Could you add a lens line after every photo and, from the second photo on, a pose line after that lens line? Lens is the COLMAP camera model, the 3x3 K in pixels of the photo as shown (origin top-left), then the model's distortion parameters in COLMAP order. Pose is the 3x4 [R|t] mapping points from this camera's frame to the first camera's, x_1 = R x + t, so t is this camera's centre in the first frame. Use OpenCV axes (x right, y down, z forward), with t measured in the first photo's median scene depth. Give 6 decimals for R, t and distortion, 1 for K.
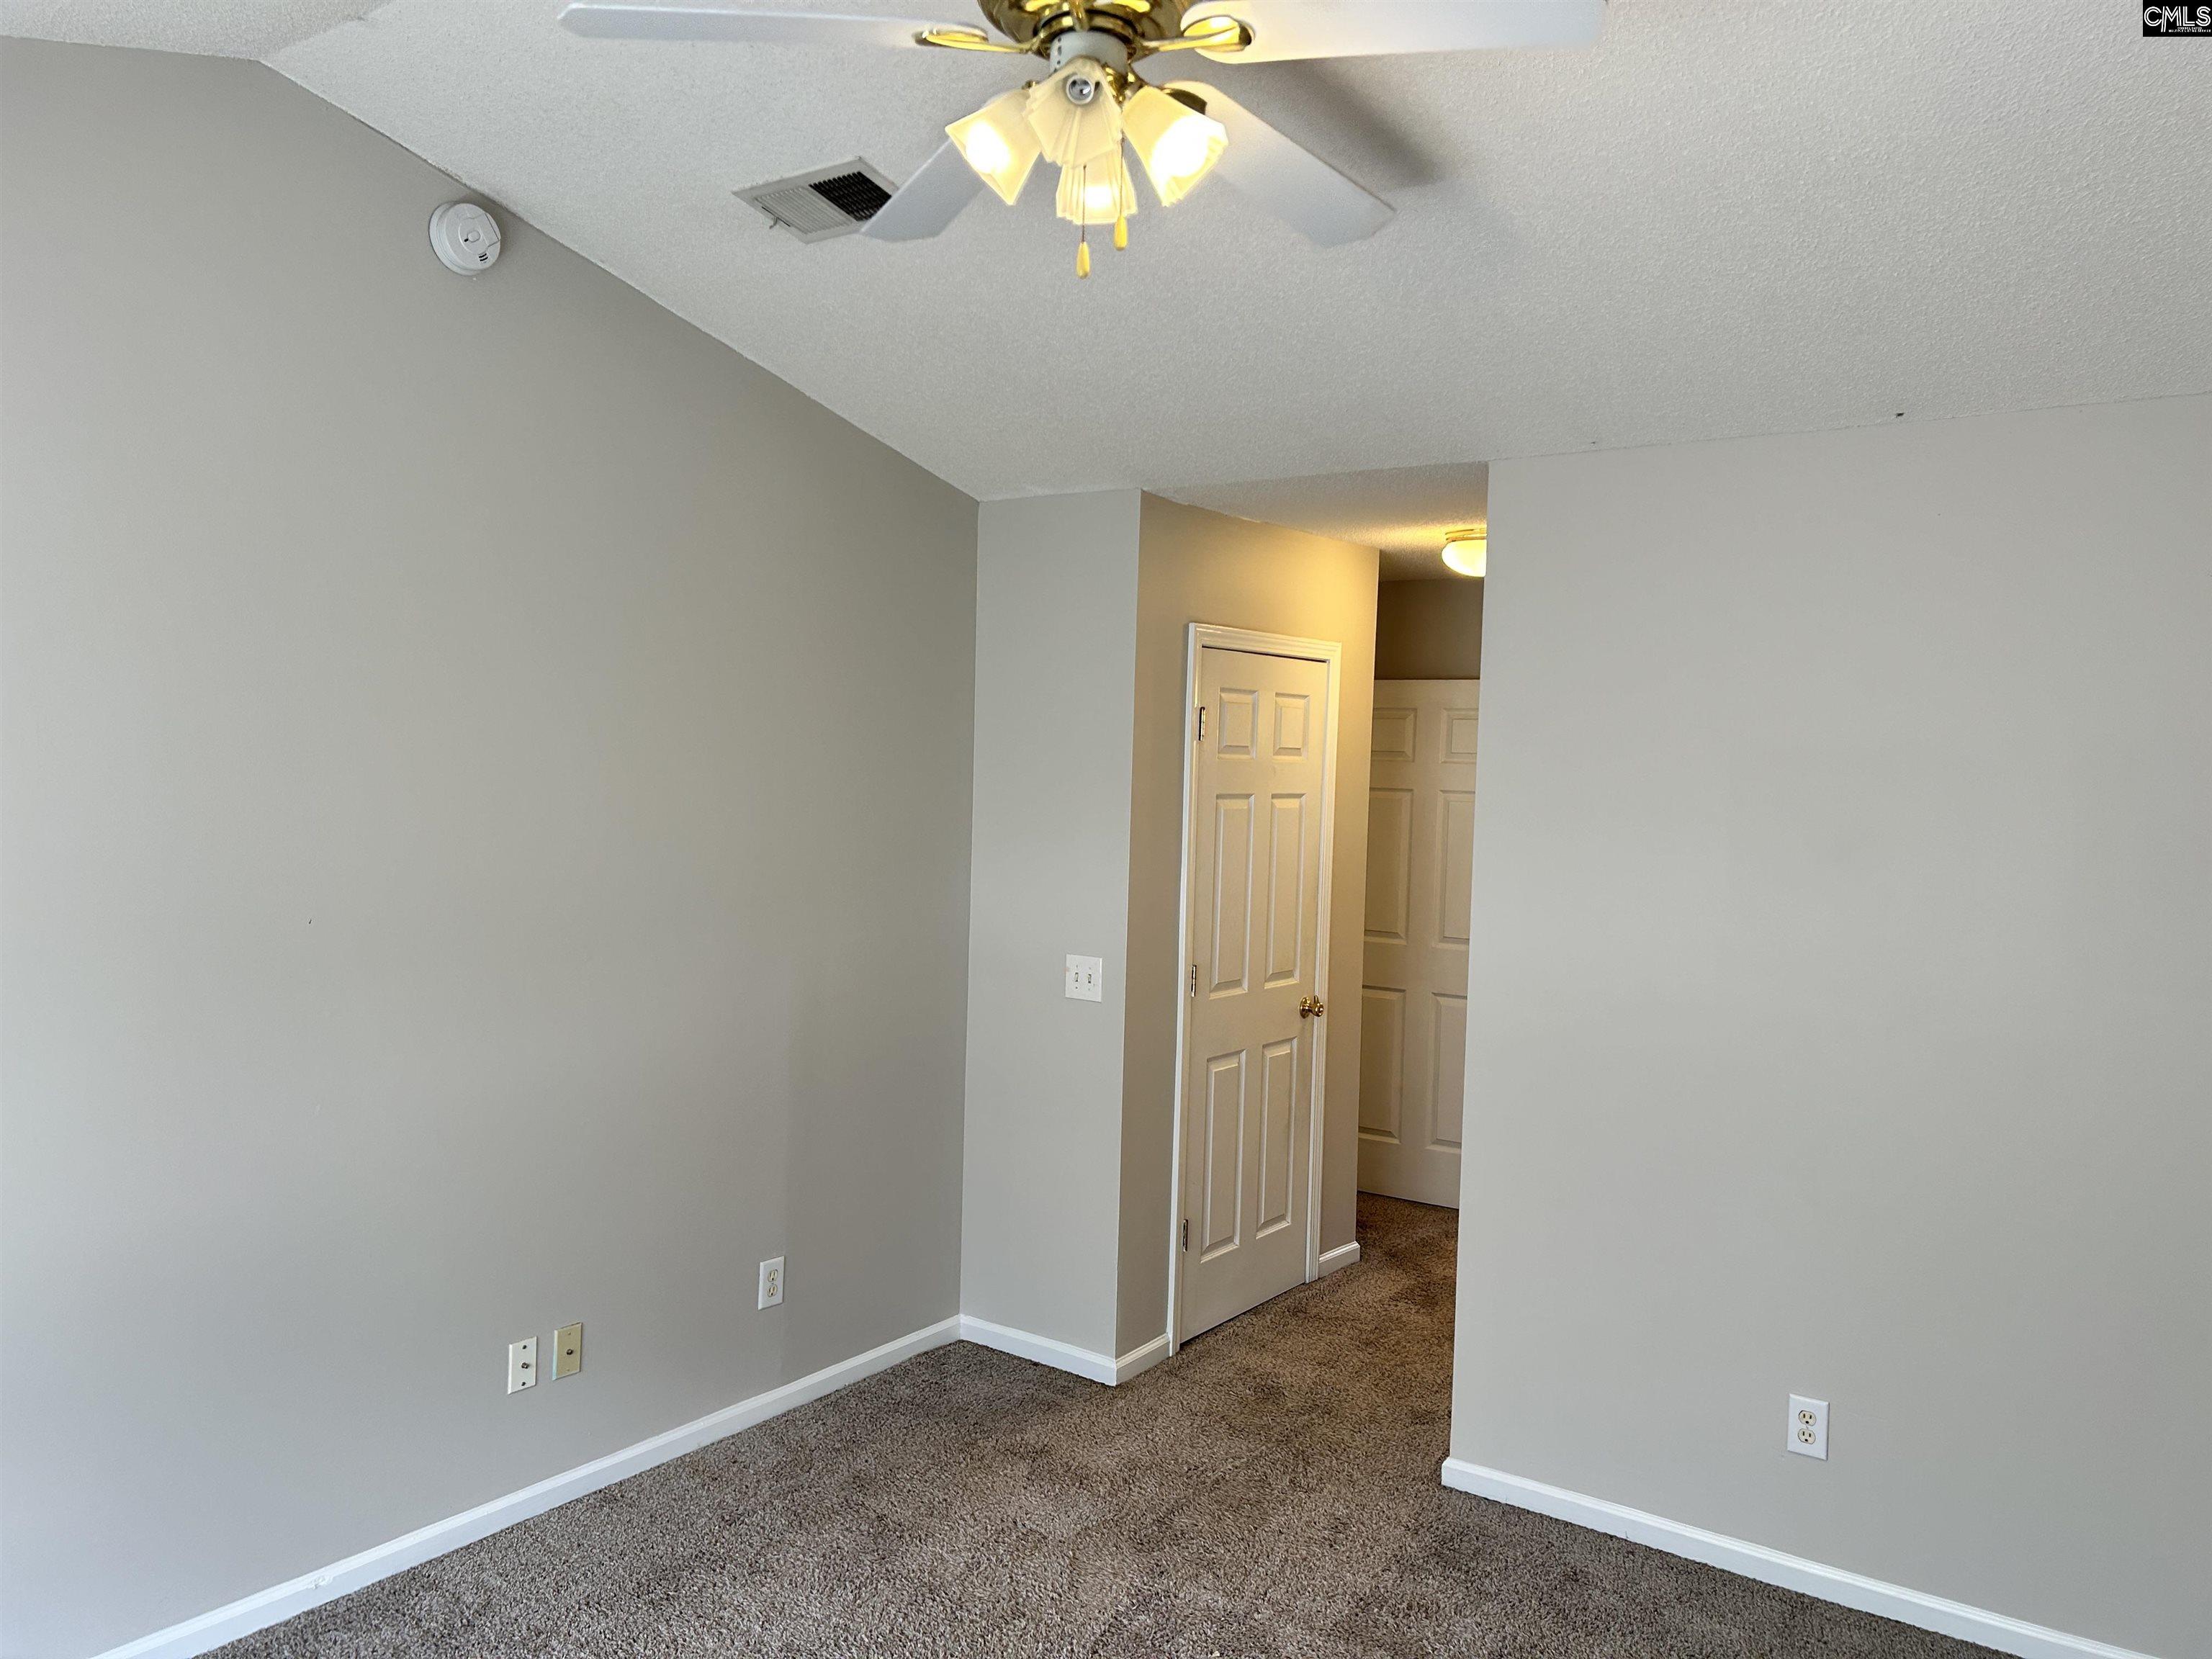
lens RADIAL K [[1652.3, 0, 1152.2], [0, 1652.3, 798.1], [0, 0, 1]] dist [-0.000149, -0.002246]
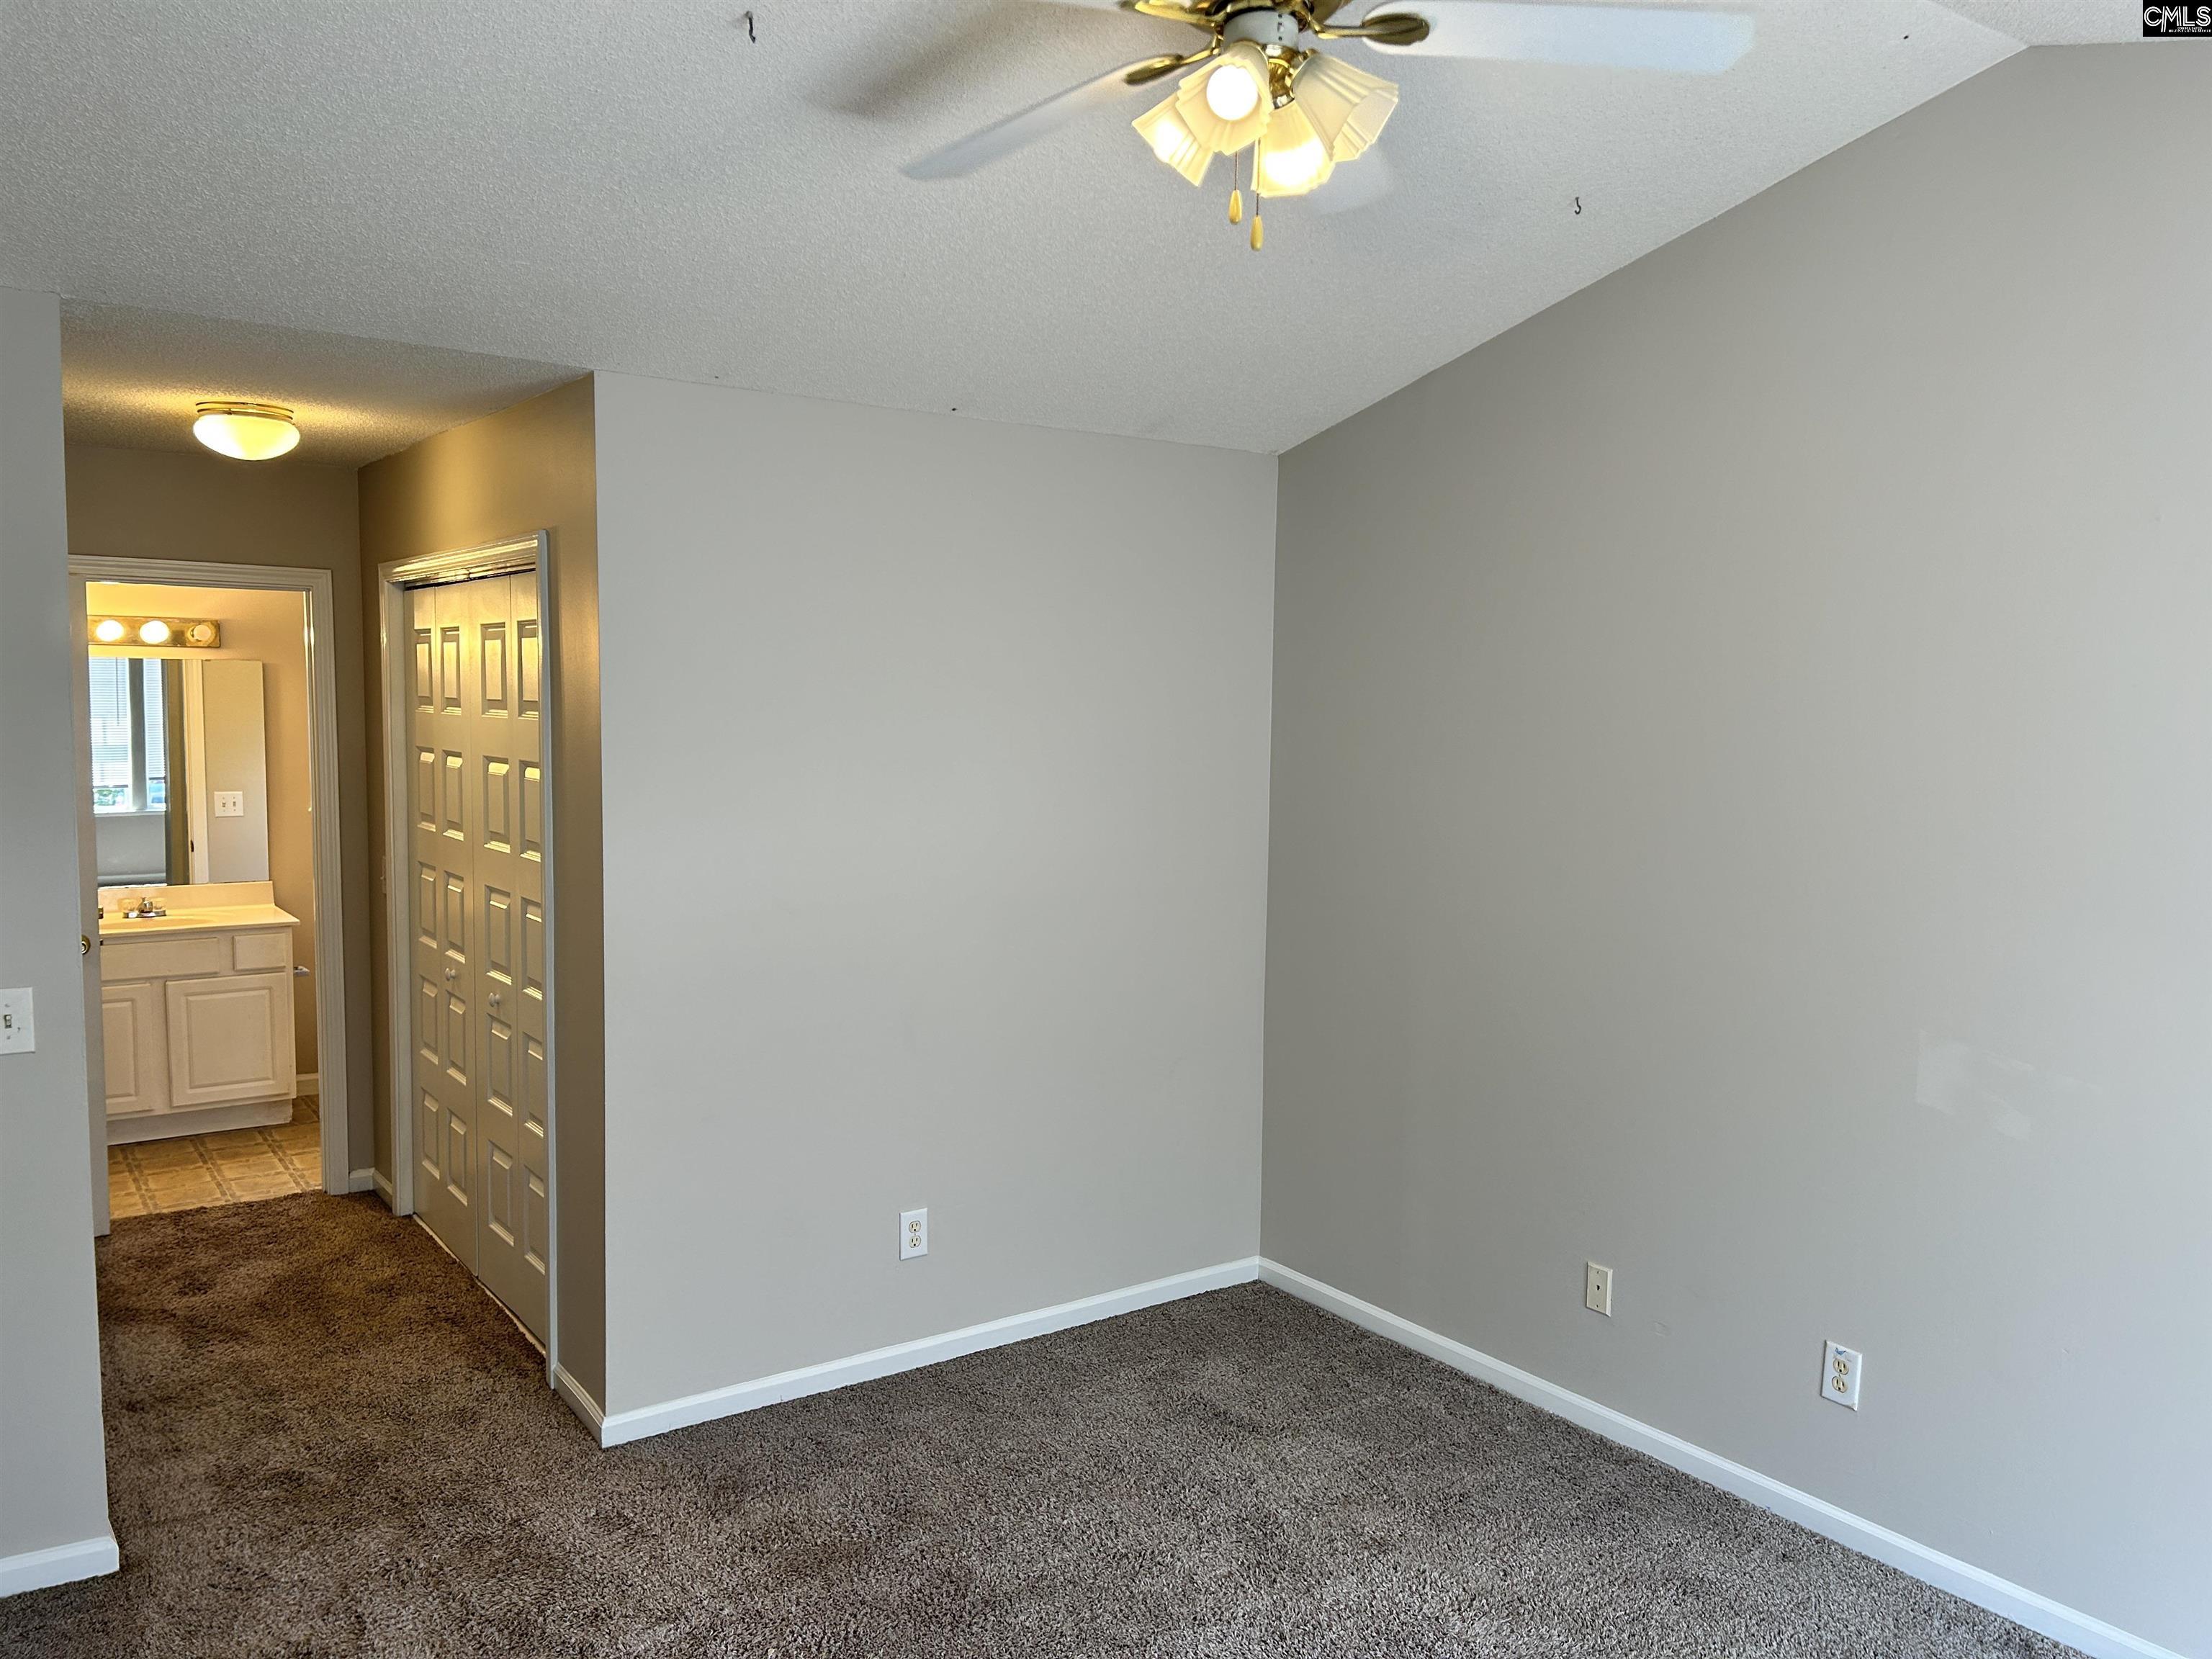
lens RADIAL K [[1670.0, 0, 1117.9], [0, 1670.0, 819.5], [0, 0, 1]] dist [0.066912, -0.078936]
pose [[0.357764, -0.106489, 0.927720, -0.619931], [0.025015, 0.994213, 0.104475, -0.046226], [-0.933477, -0.014171, 0.358358, 0.389676]]
